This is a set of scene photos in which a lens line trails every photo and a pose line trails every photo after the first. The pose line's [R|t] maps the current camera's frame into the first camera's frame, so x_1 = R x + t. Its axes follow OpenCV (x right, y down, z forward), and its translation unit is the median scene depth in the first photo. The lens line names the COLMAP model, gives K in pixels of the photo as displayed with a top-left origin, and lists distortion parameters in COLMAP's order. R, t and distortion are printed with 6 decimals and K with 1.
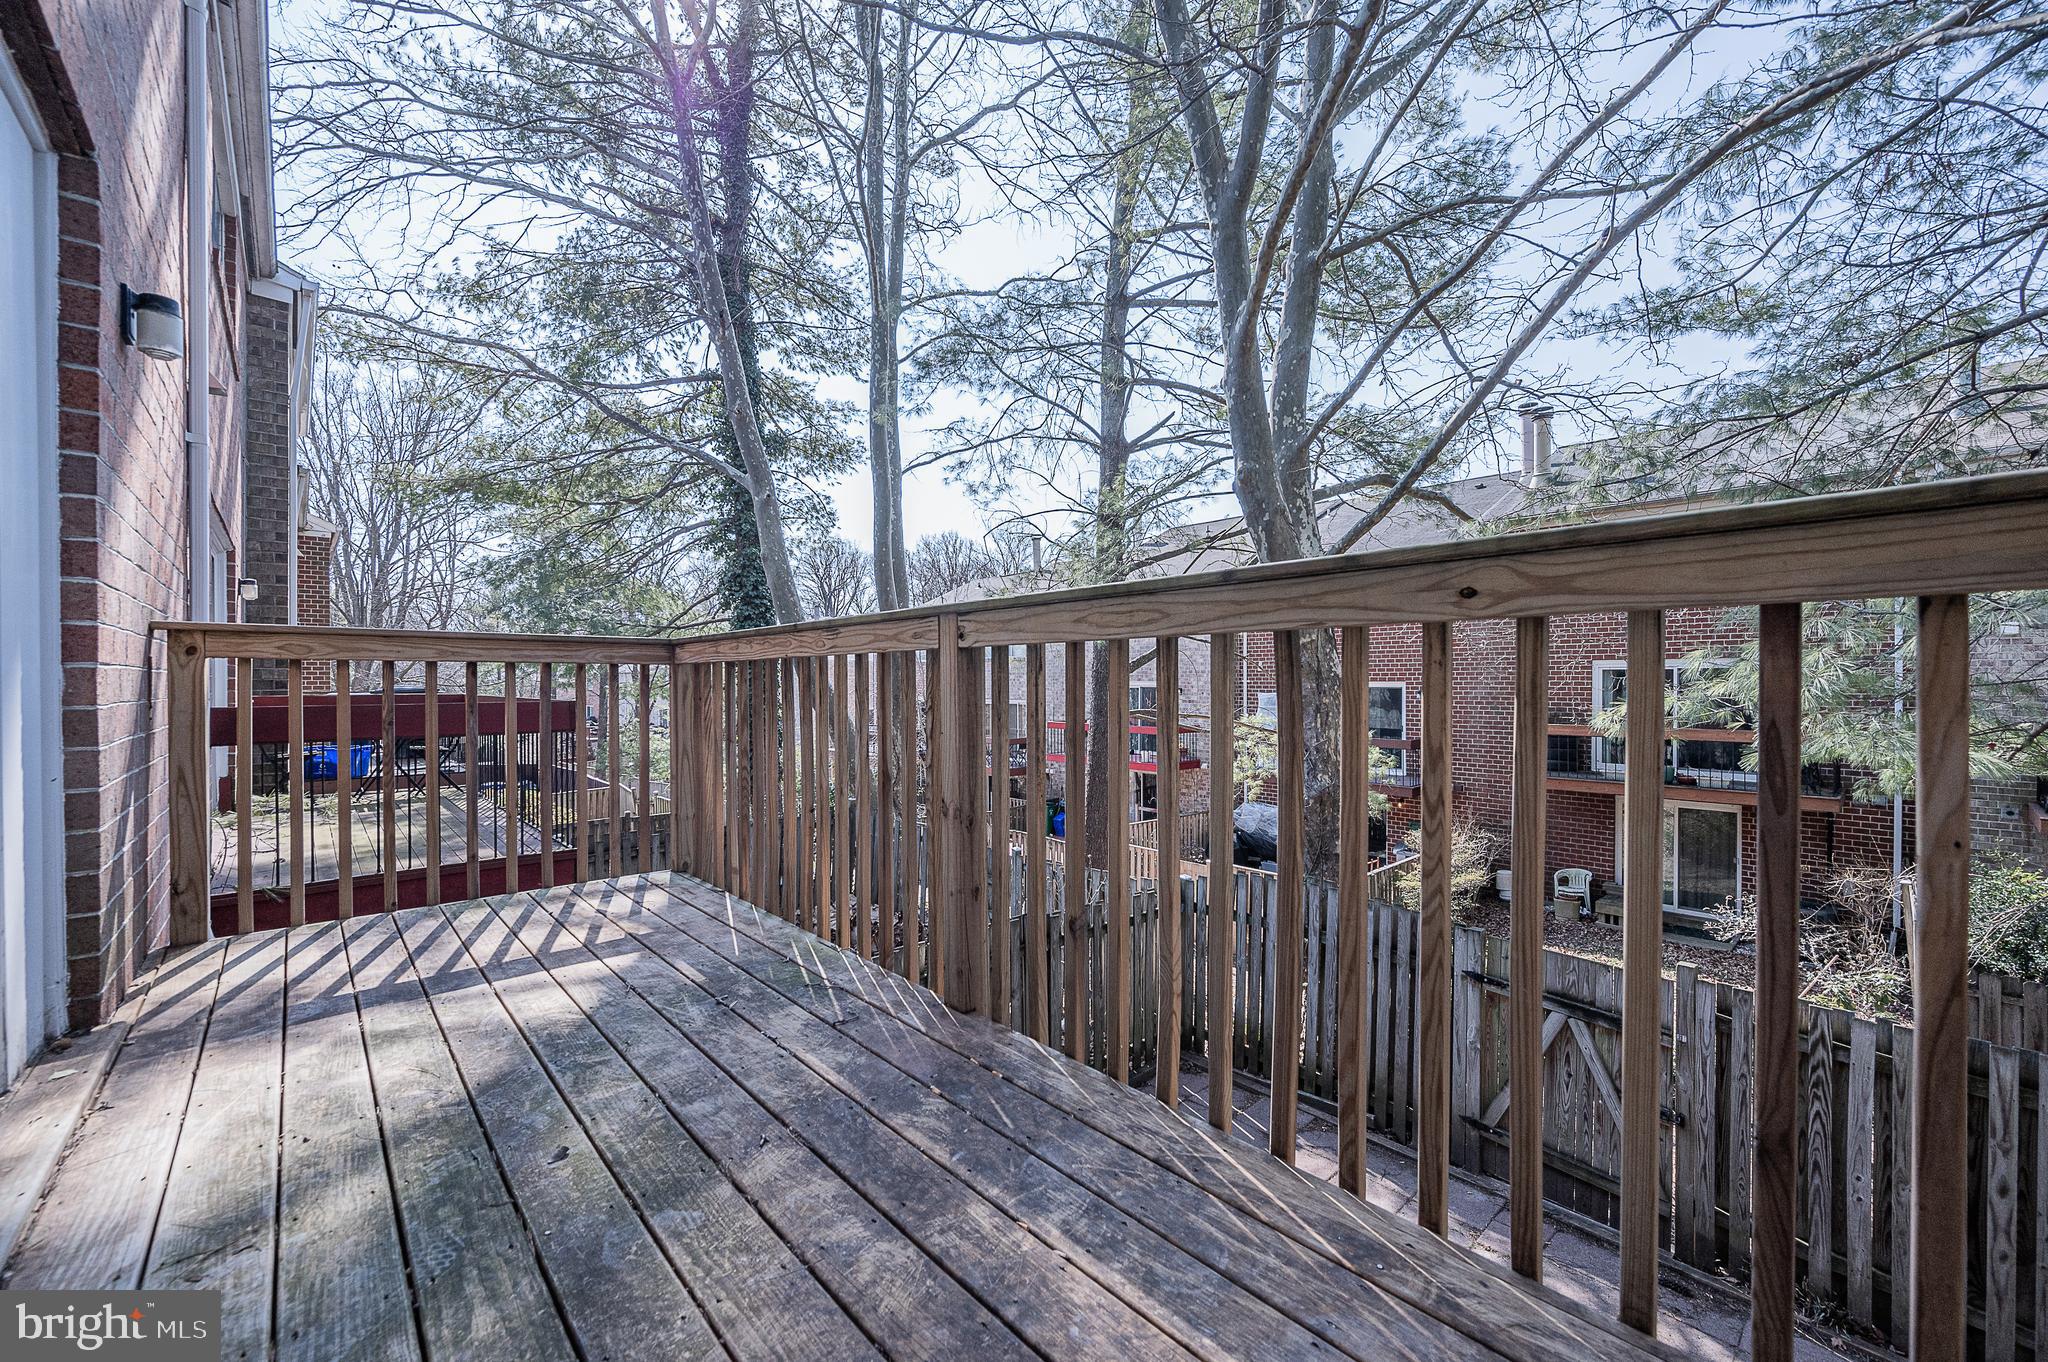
lens RADIAL K [[807.8, 0, 1025.1], [0, 807.8, 682.1], [0, 0, 1]] dist [-0.001464, 0.000584]
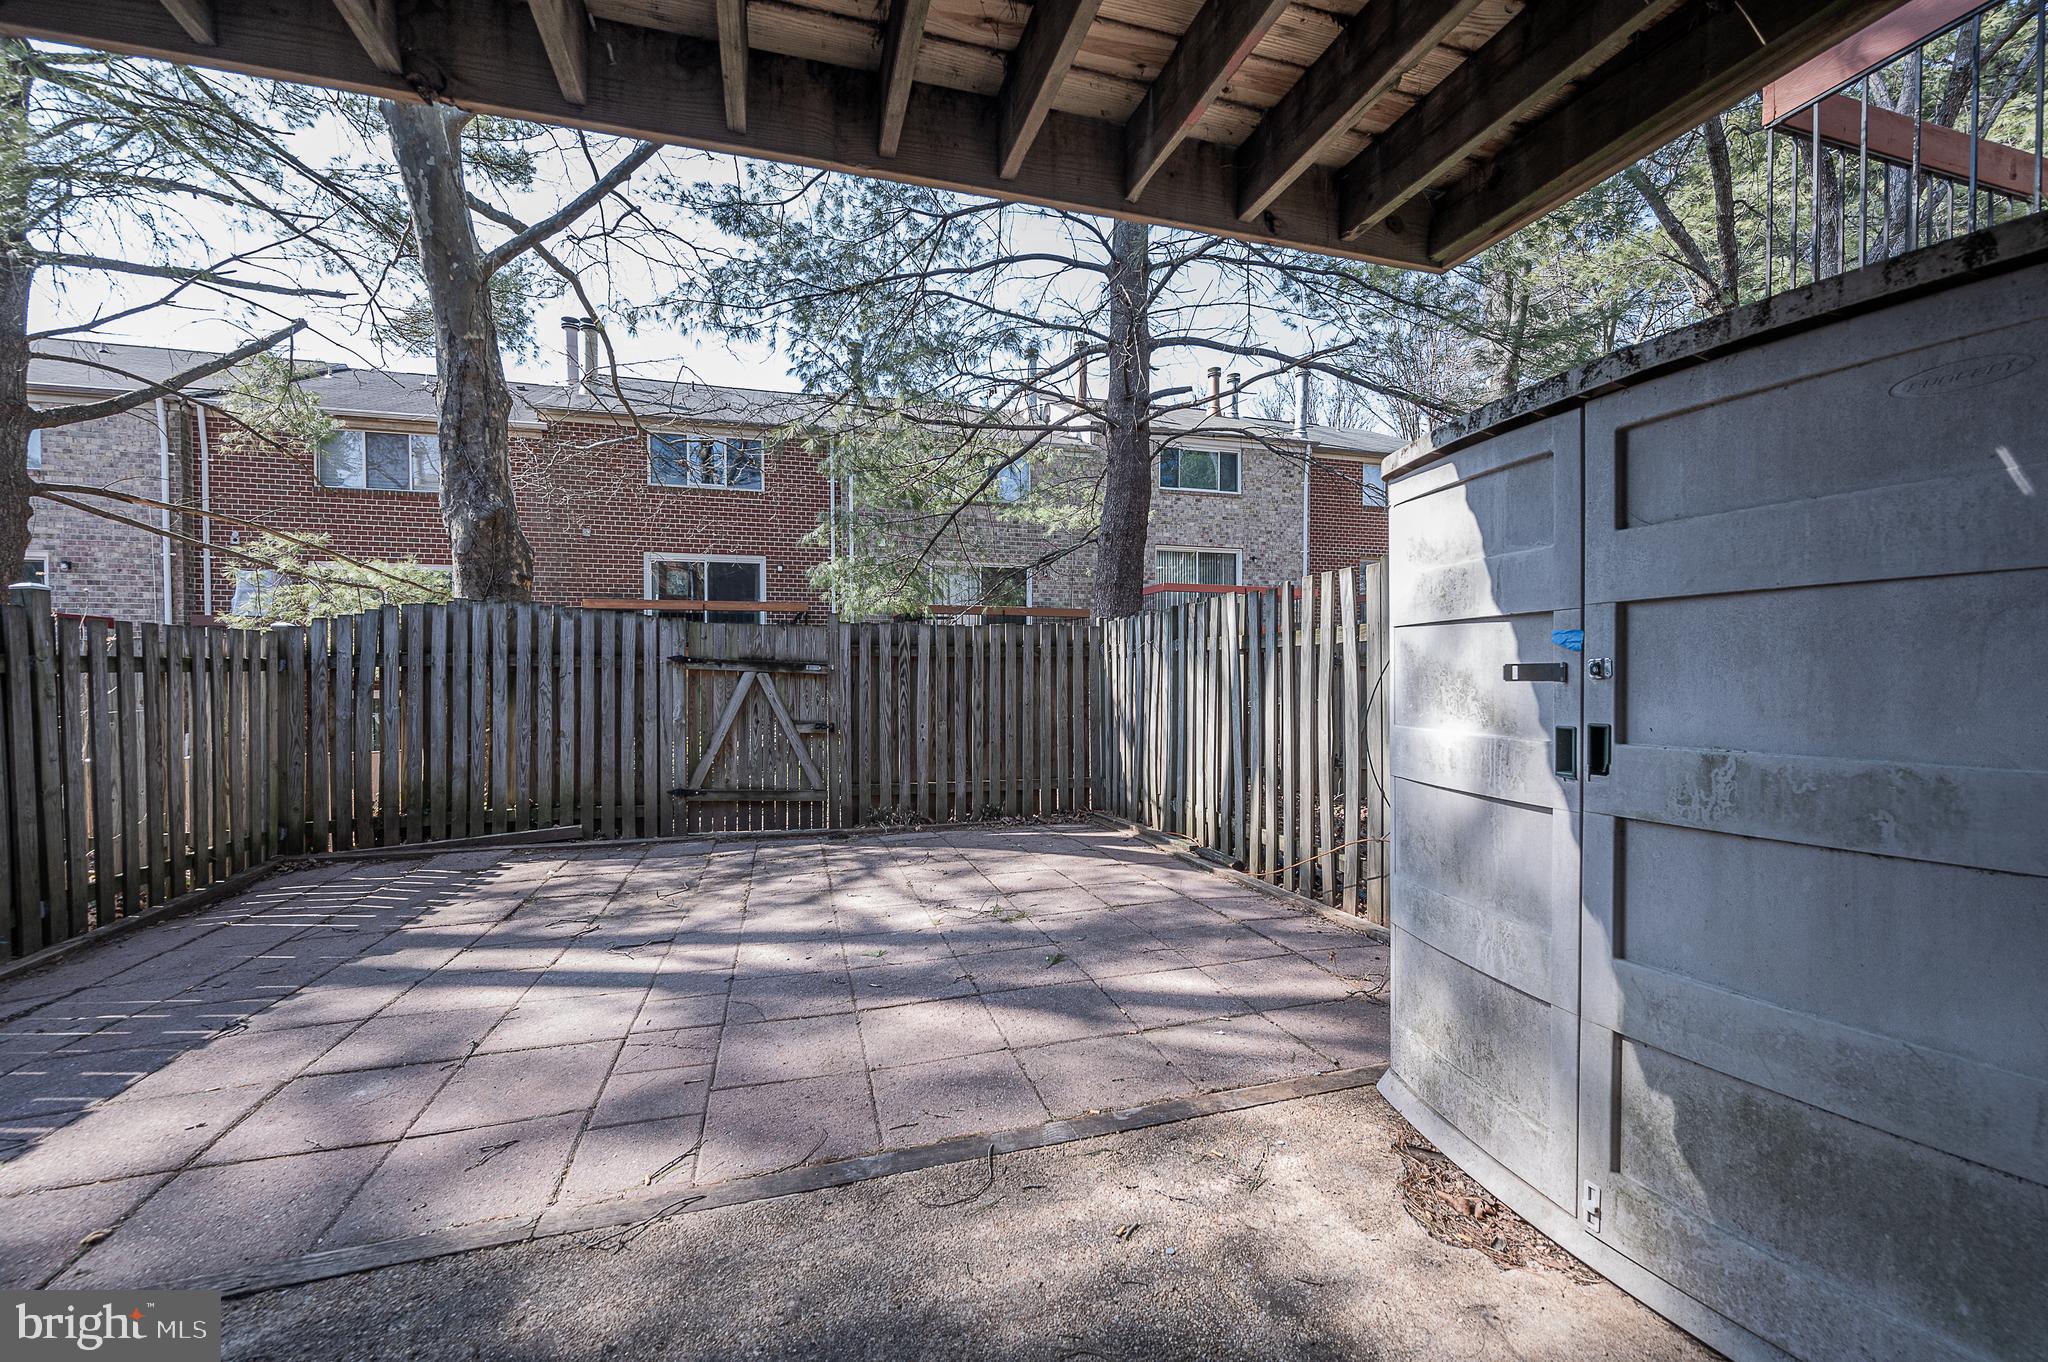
lens RADIAL K [[807.8, 0, 1018.7], [0, 807.8, 682.8], [0, 0, 1]] dist [-0.001464, 0.000584]
pose [[0.434392, -0.014961, 0.900600, -0.248942], [0.005885, 0.999888, 0.013772, 0.415313], [-0.900705, -0.000682, 0.434431, 0.118968]]
